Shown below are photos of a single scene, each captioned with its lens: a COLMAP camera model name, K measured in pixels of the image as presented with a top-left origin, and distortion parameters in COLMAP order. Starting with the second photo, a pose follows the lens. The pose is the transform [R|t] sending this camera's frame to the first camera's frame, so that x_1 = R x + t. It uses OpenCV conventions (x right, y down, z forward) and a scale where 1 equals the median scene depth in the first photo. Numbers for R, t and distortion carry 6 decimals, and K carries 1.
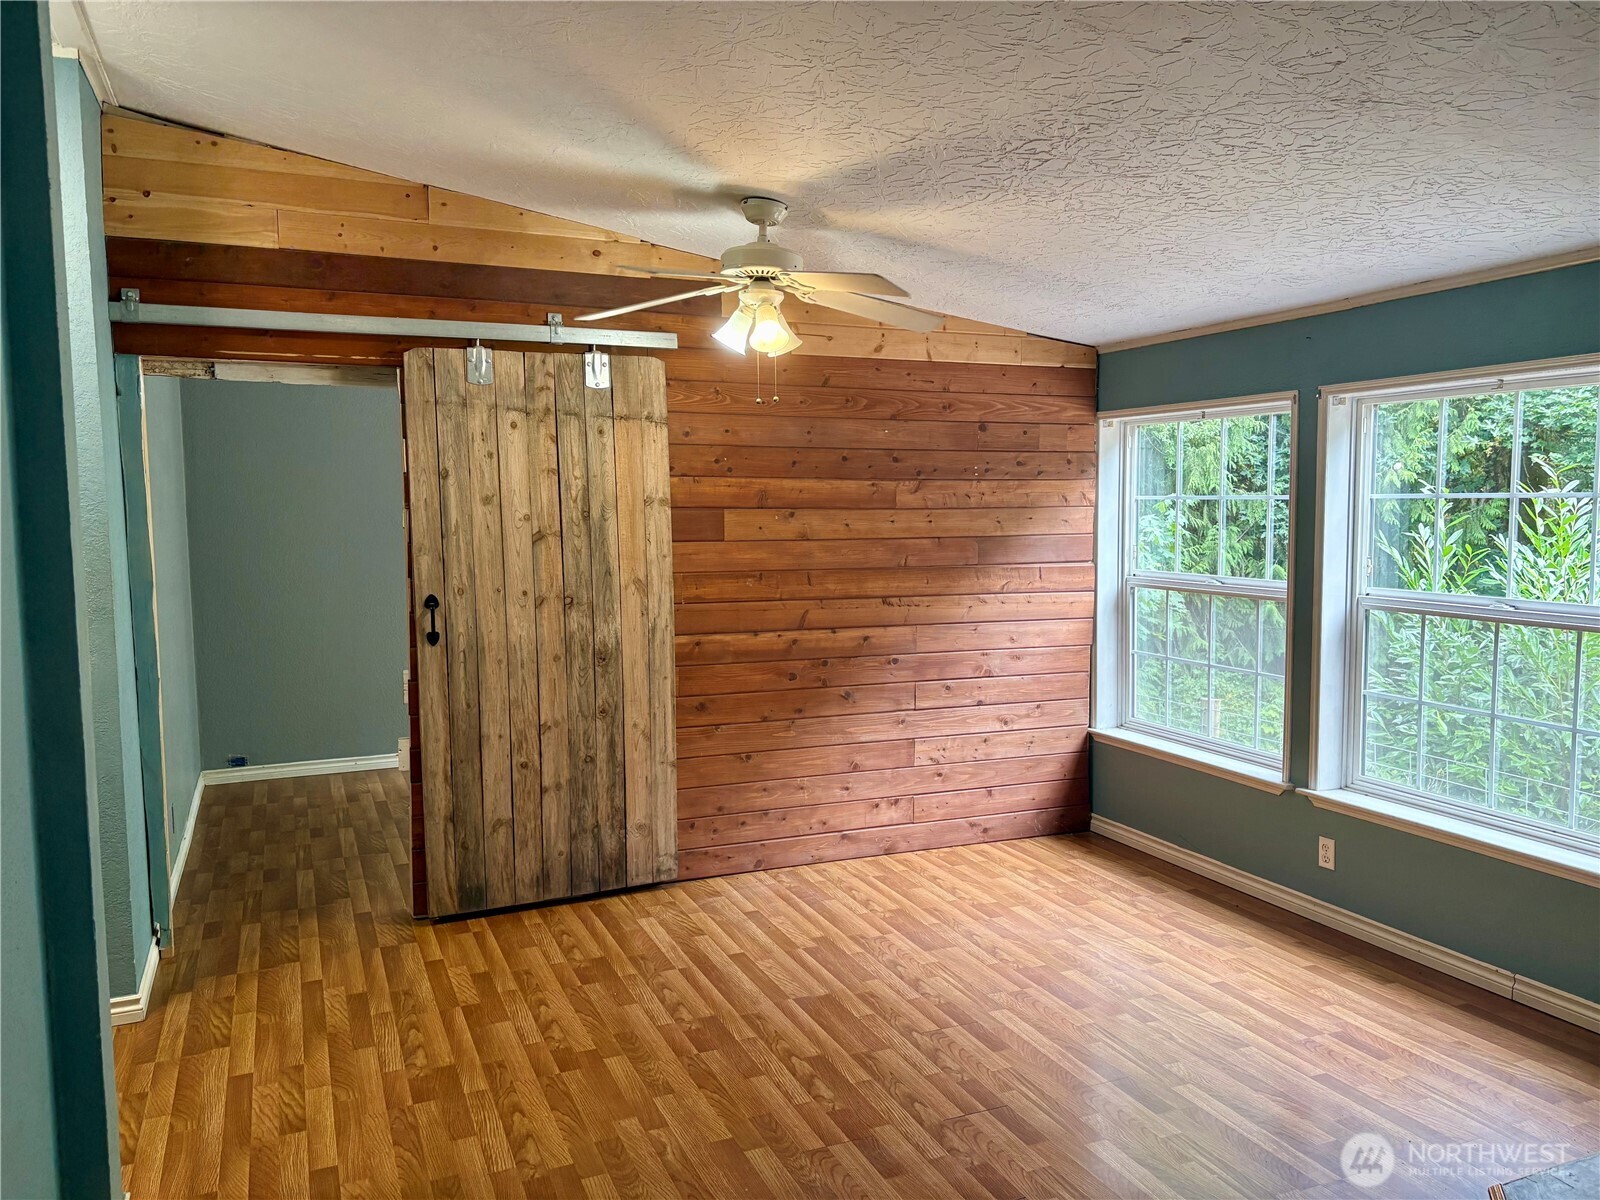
lens RADIAL K [[1203.5, 0, 797.4], [0, 1203.5, 599.6], [0, 0, 1]] dist [0.039727, -0.036791]
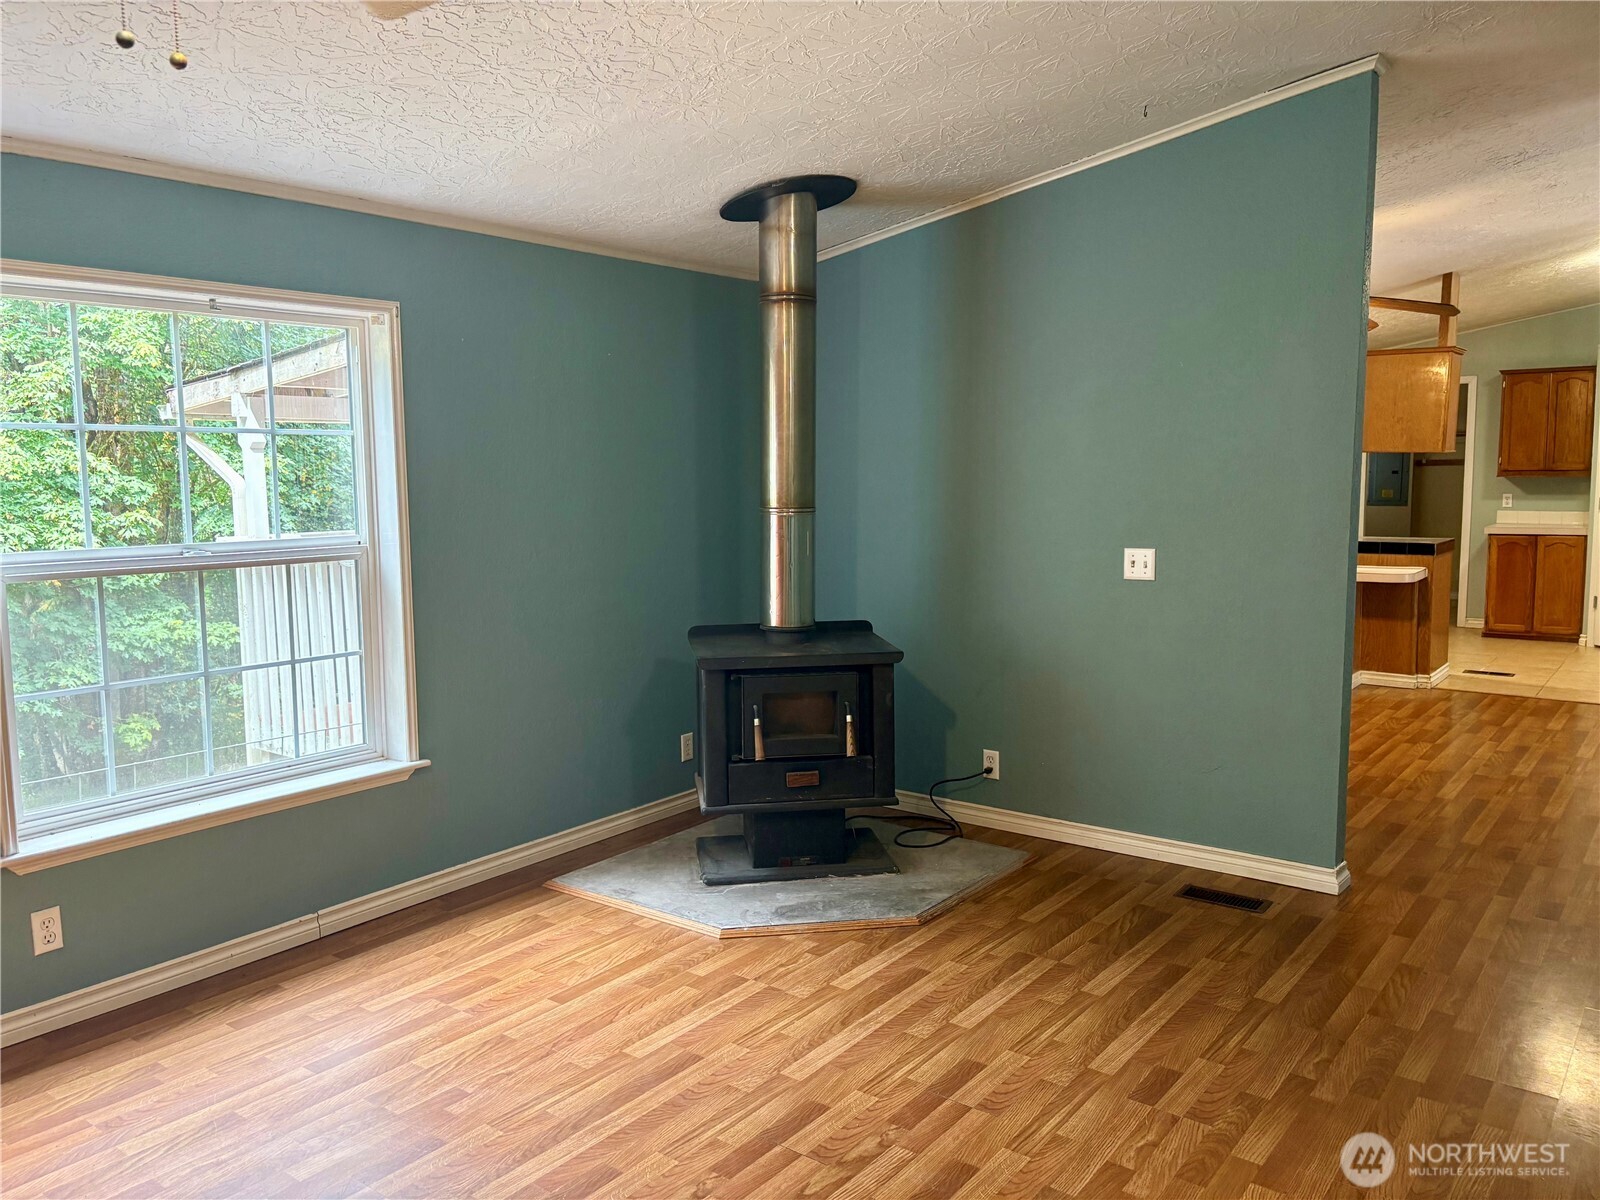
lens RADIAL K [[1203.5, 0, 800.2], [0, 1203.5, 599.8], [0, 0, 1]] dist [0.039727, -0.036791]
pose [[-0.481148, -0.088502, 0.872160, -0.488106], [0.088046, 0.984982, 0.148523, -0.062276], [-0.872207, 0.148252, -0.466130, 1.188189]]
